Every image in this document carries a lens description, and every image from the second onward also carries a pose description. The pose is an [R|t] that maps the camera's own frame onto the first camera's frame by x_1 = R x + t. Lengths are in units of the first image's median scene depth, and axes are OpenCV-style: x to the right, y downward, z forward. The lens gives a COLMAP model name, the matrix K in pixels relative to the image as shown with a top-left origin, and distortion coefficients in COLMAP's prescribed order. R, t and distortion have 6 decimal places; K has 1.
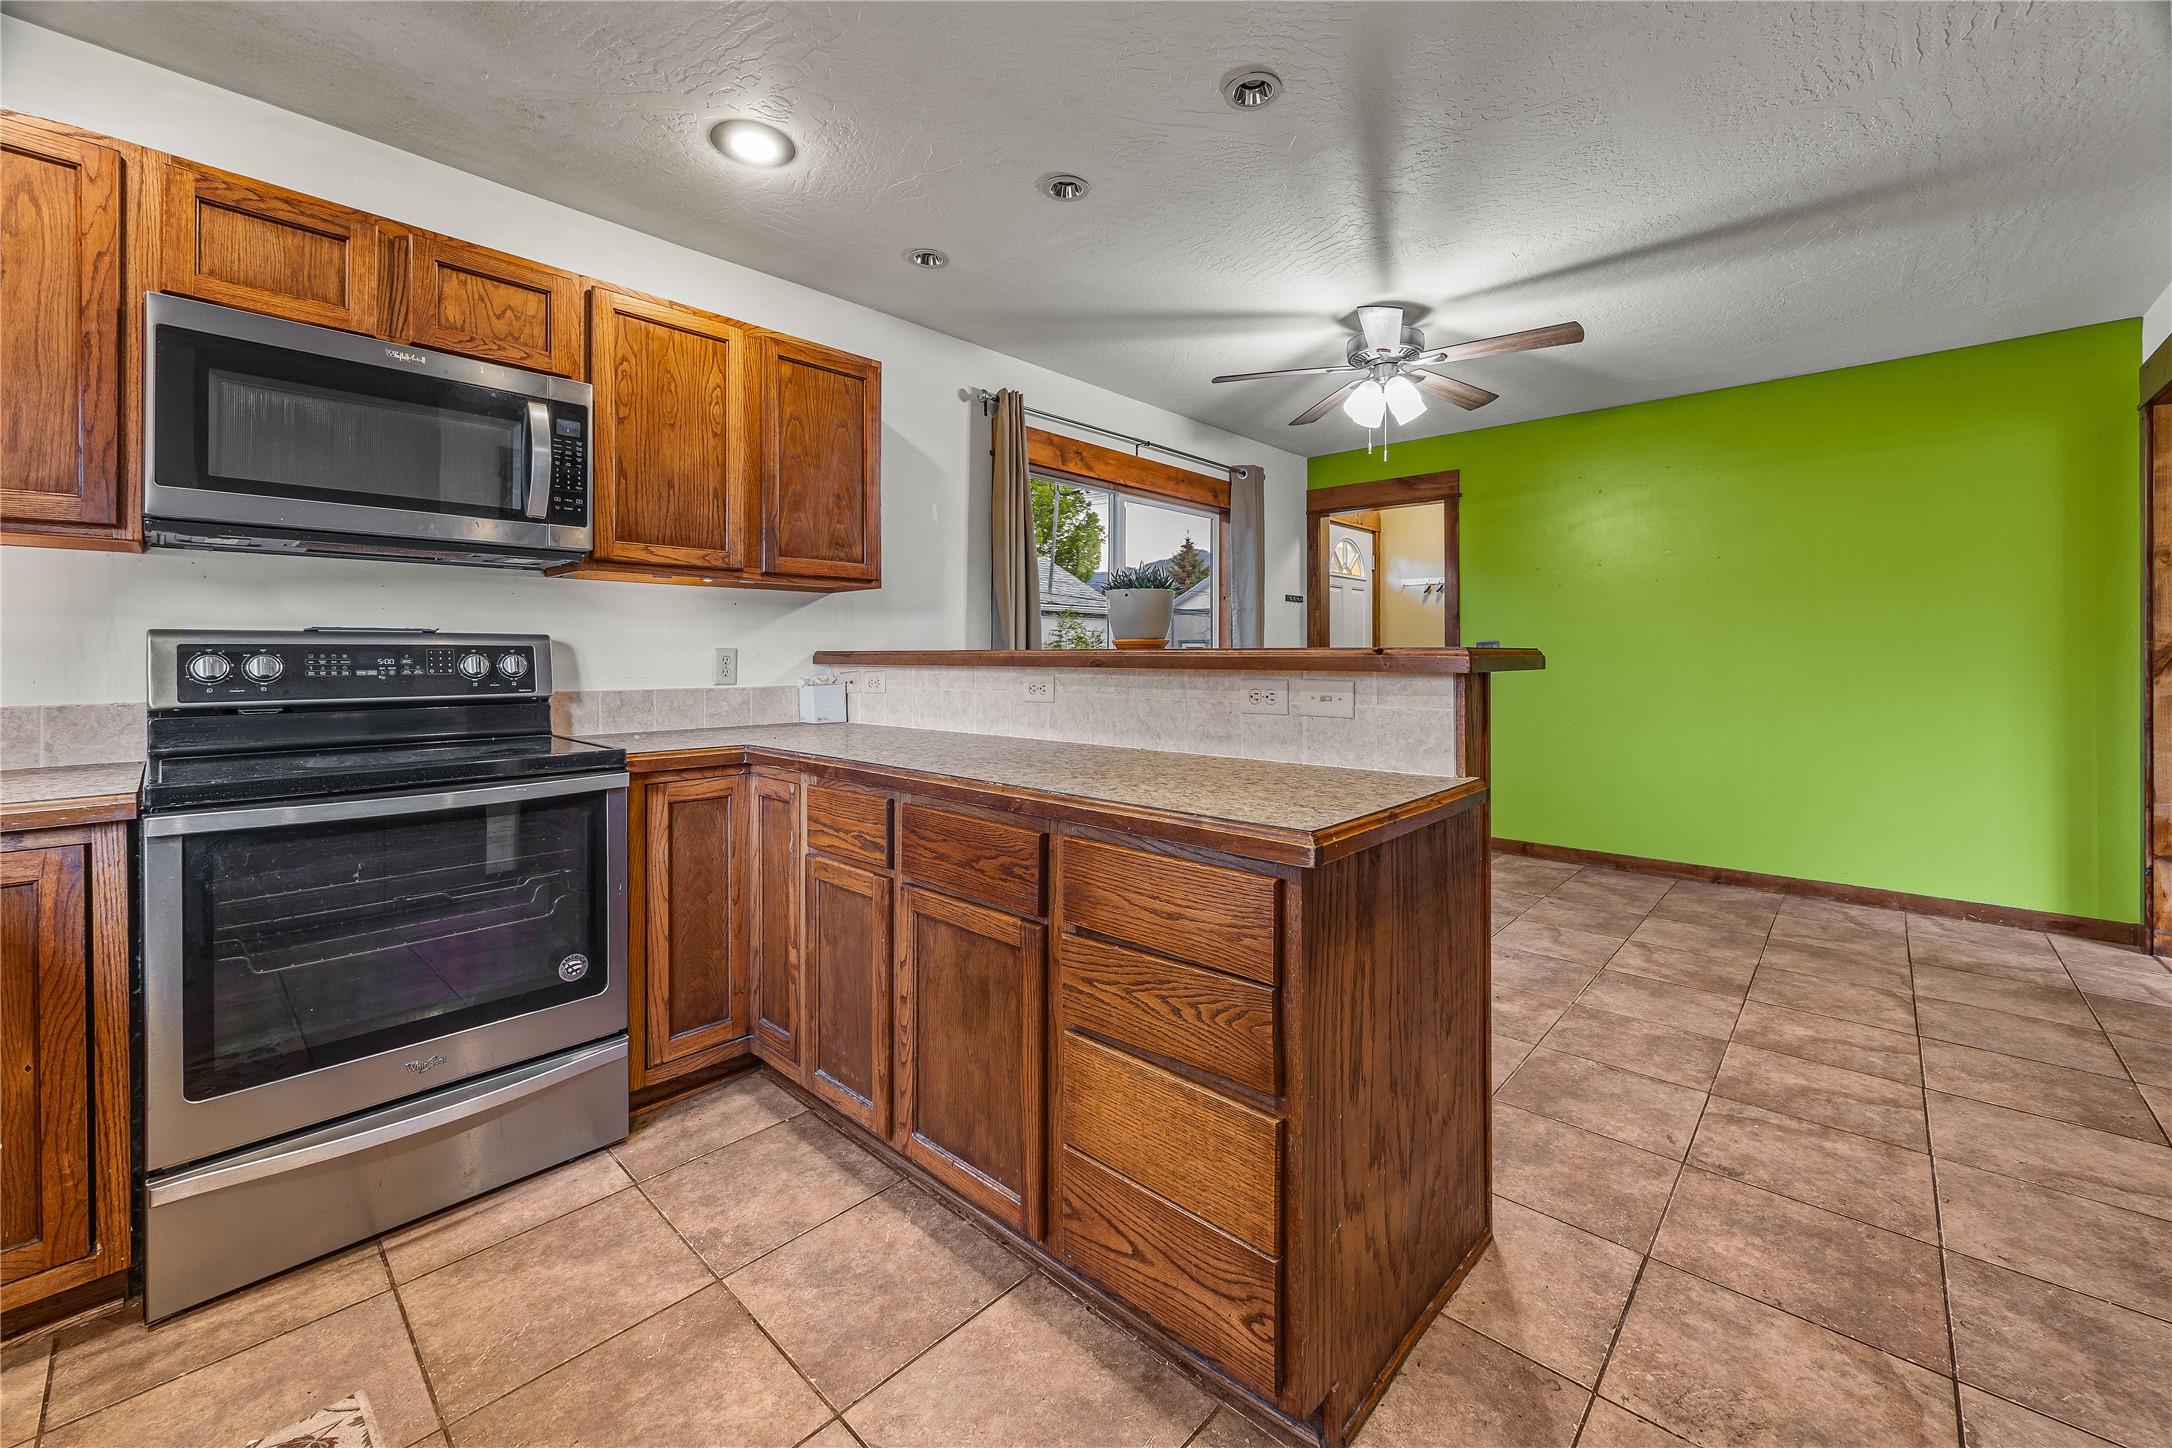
lens RADIAL K [[850.5, 0, 1094.4], [0, 850.5, 654.1], [0, 0, 1]] dist [0.000389, -0.000305]
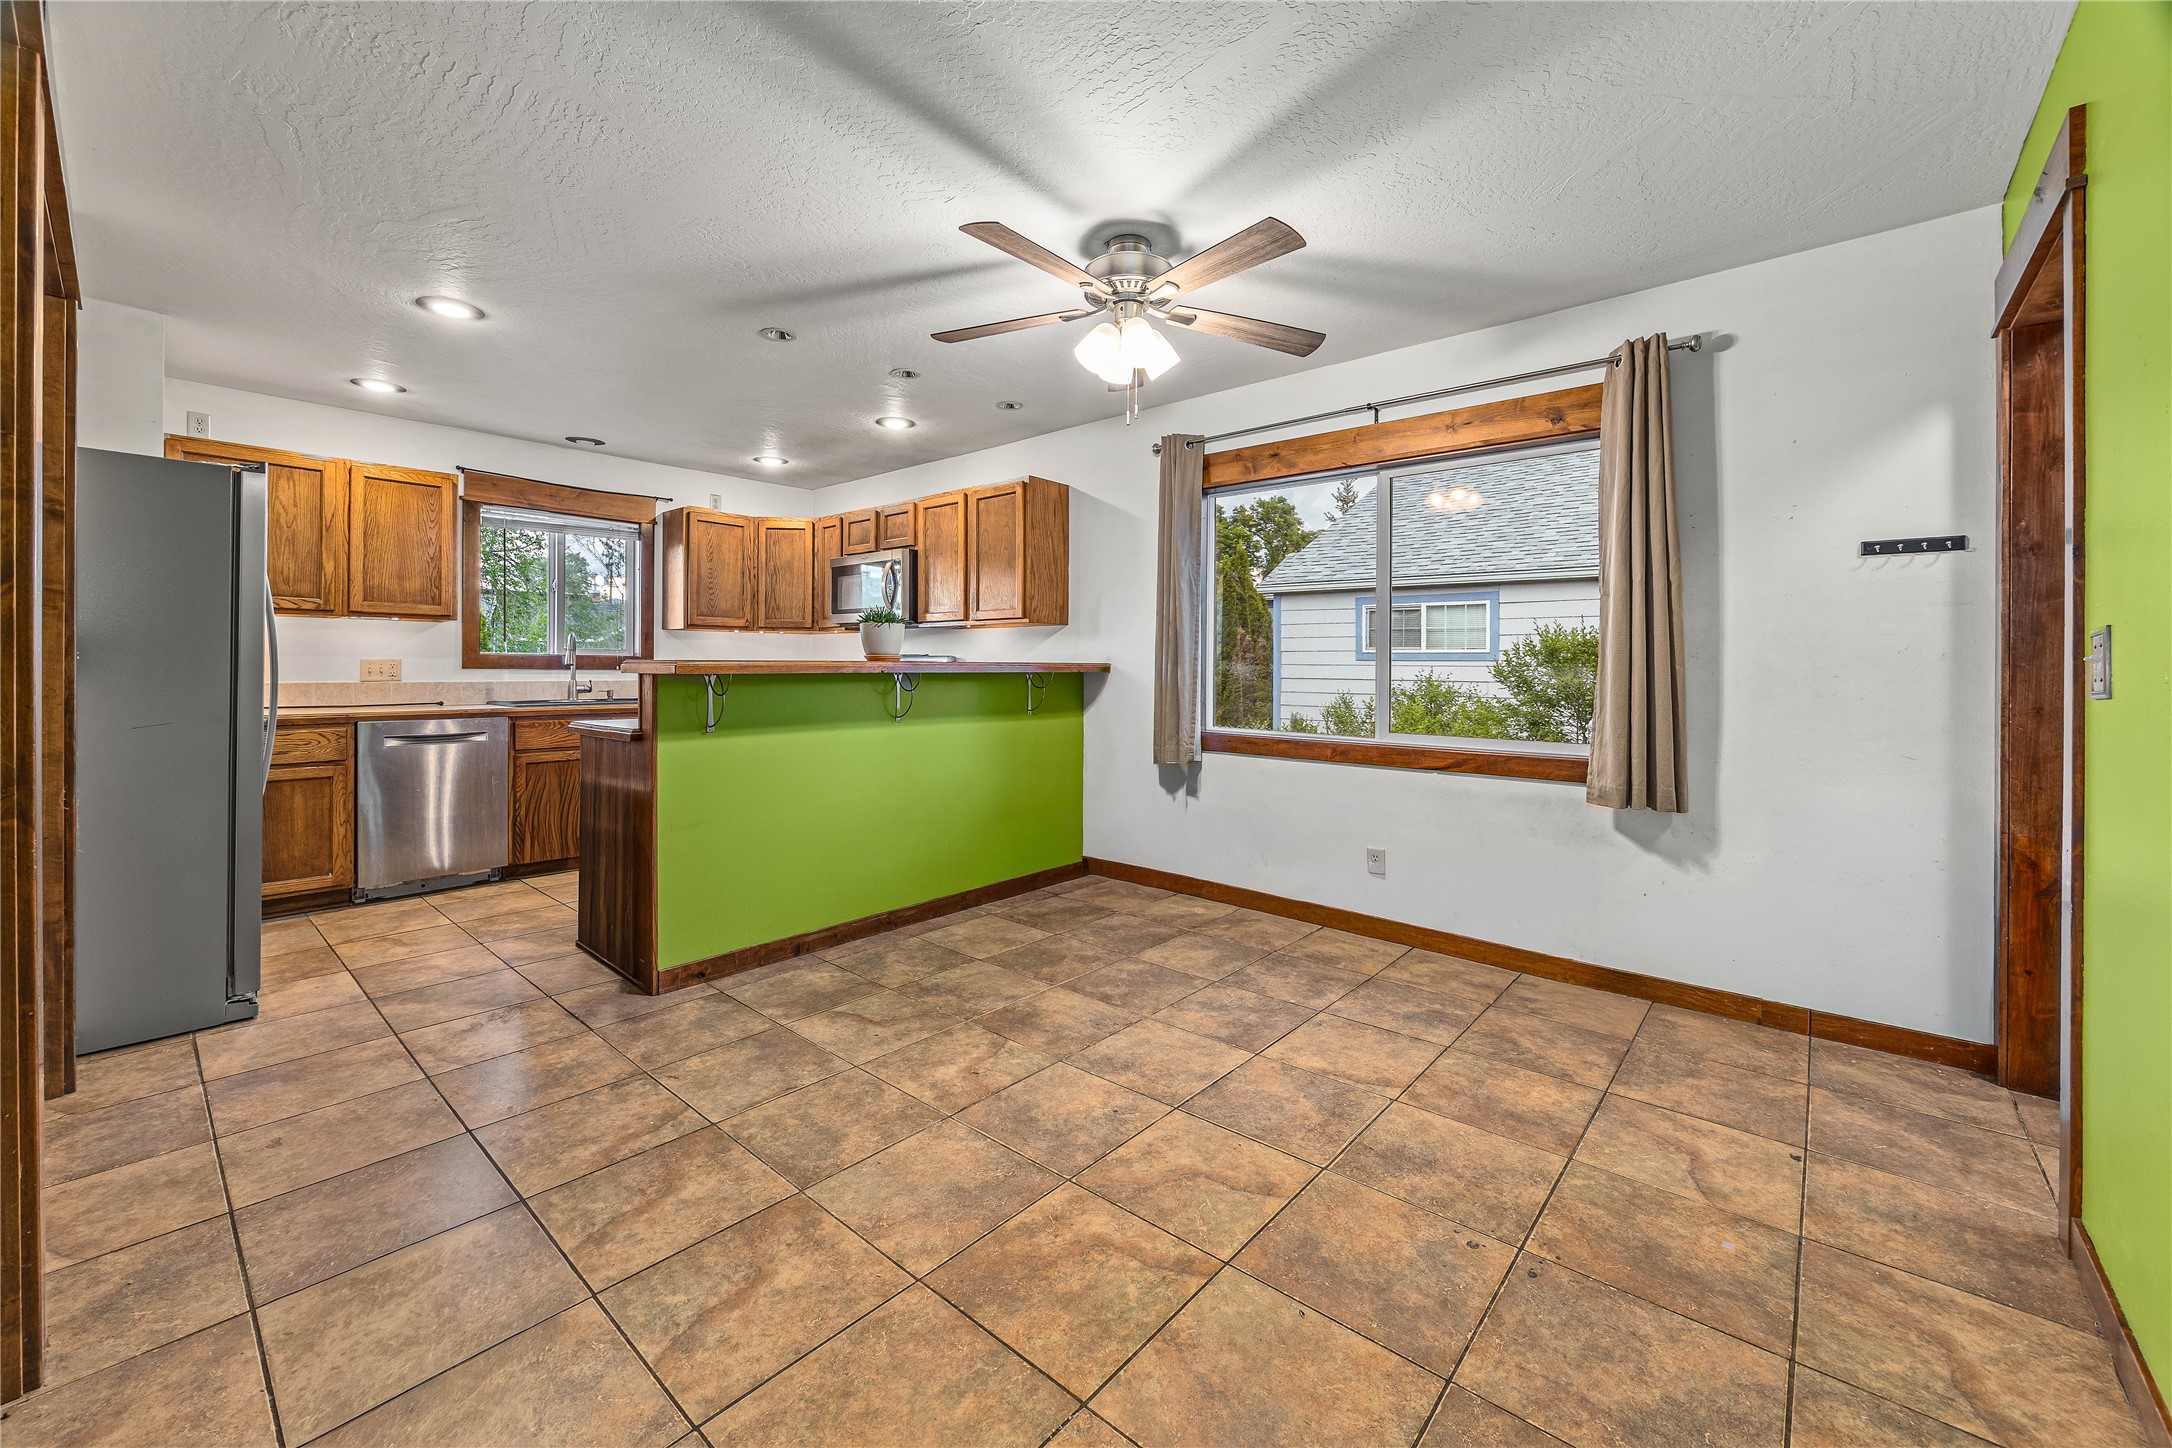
lens RADIAL K [[853.7, 0, 1091.3], [0, 853.7, 668.4], [0, 0, 1]] dist [-0.002251, -0.000061]
pose [[0.028672, 0.003475, -0.999583, 1.731550], [-0.004204, 0.999986, 0.003356, 0.000105], [0.999580, 0.004106, 0.028686, 1.428143]]
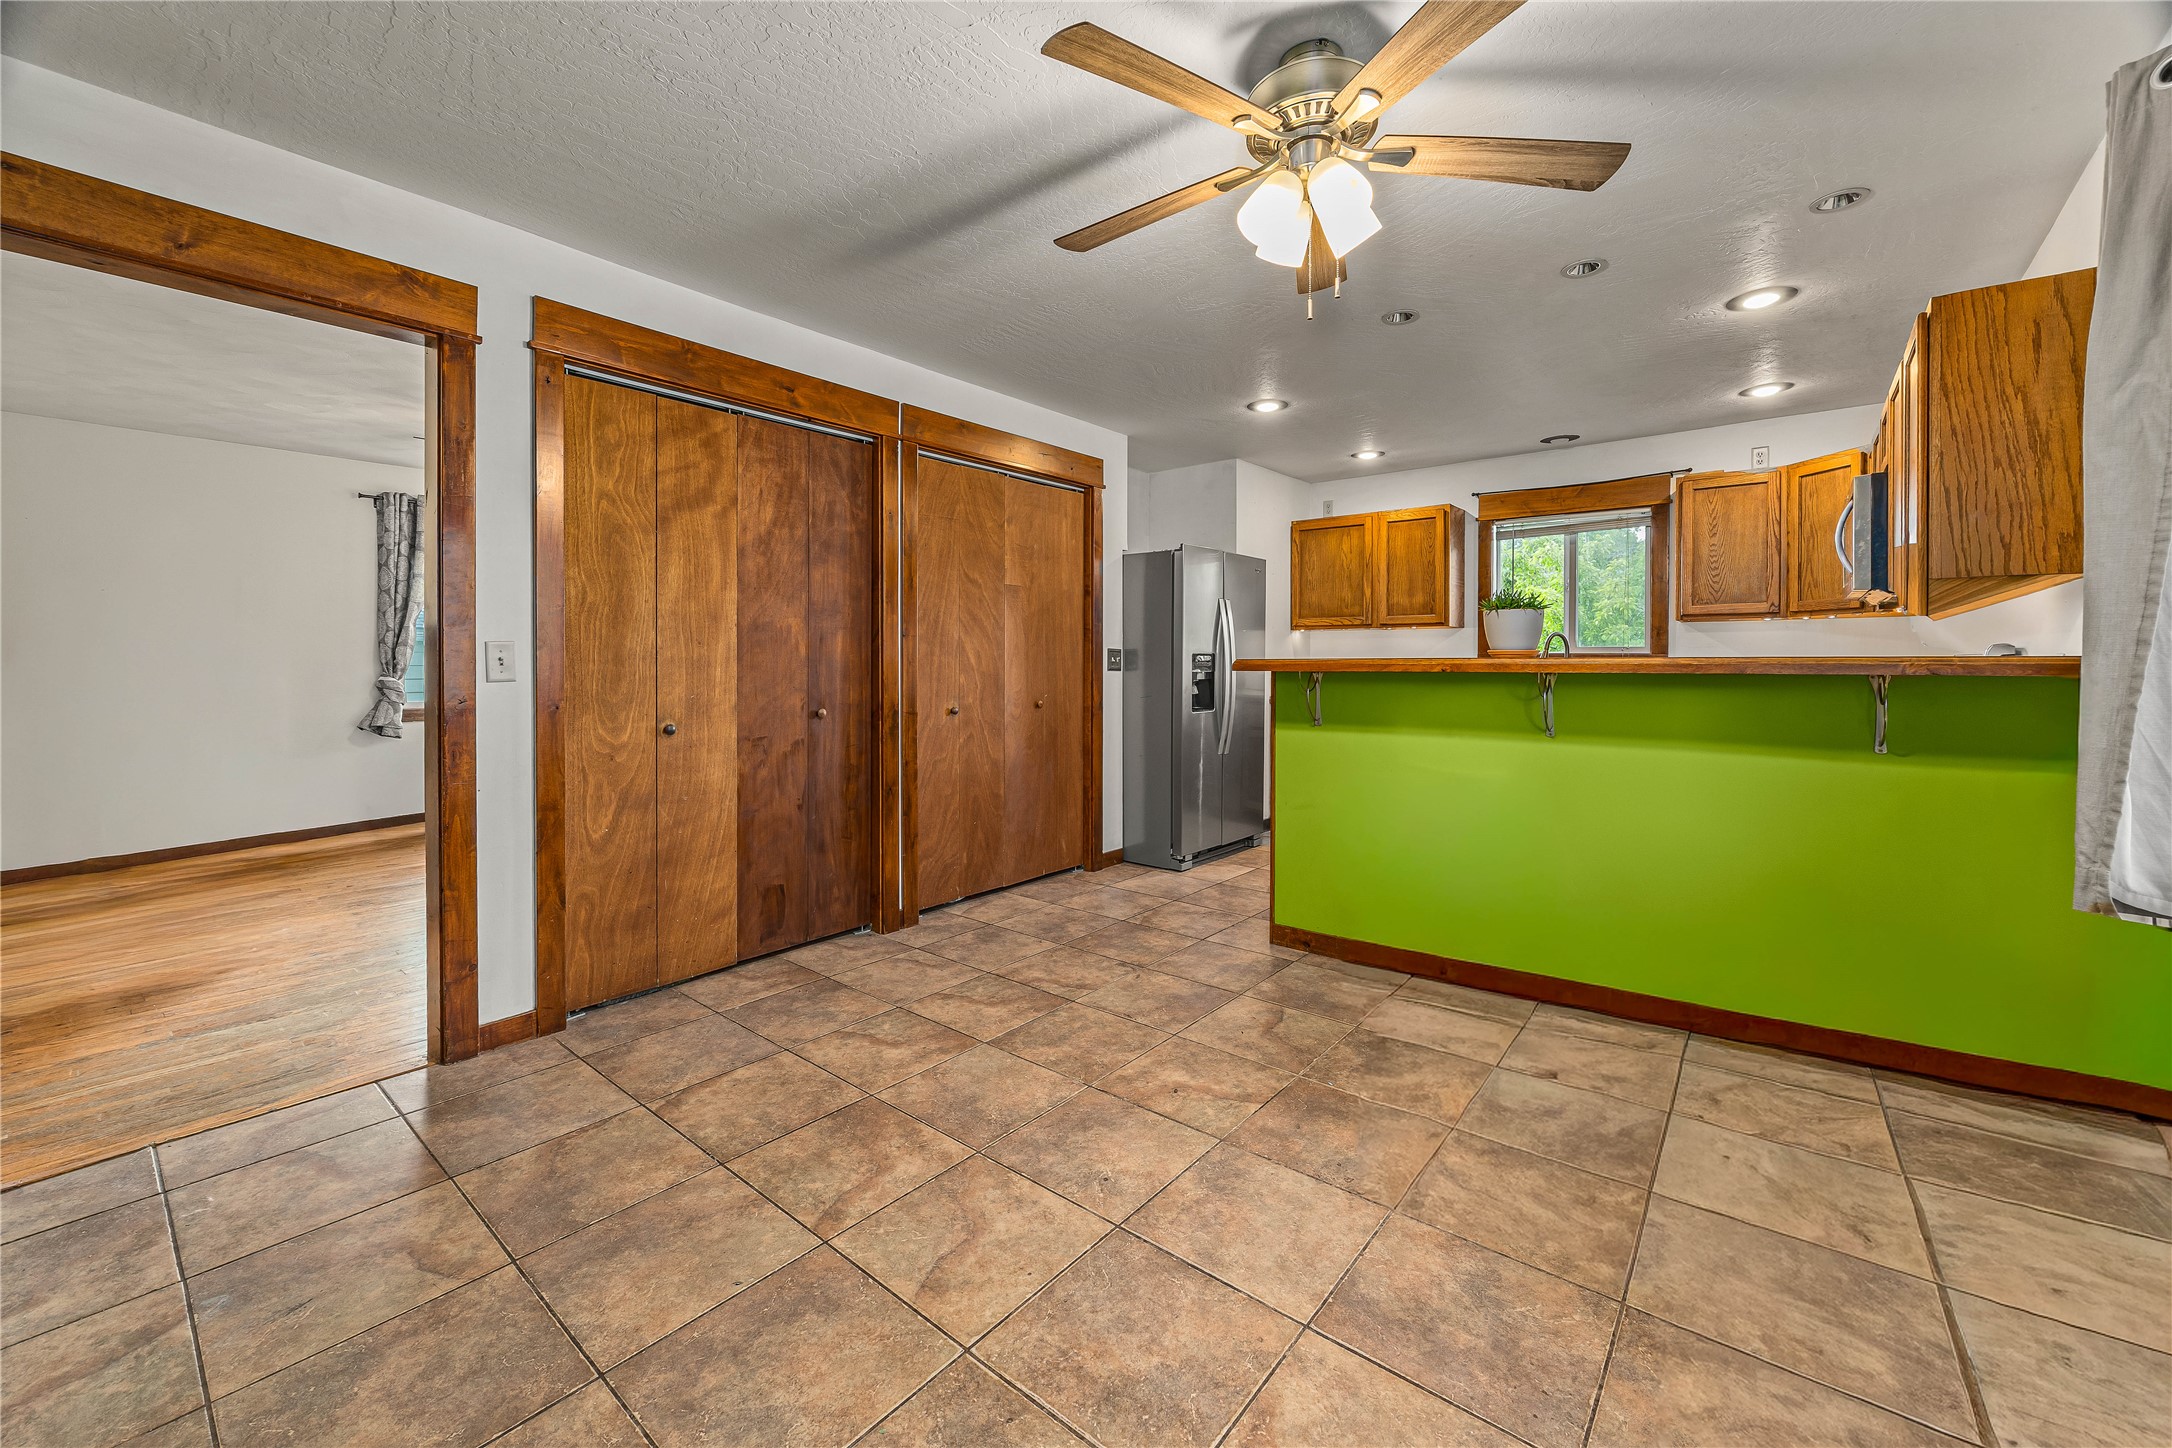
lens RADIAL K [[853.7, 0, 1091.3], [0, 853.7, 668.4], [0, 0, 1]] dist [-0.002251, -0.000061]
pose [[-0.998635, 0.002884, -0.052153, 0.780440], [0.002536, 0.999974, 0.006730, -0.001820], [0.052171, 0.006588, -0.998616, 2.359659]]
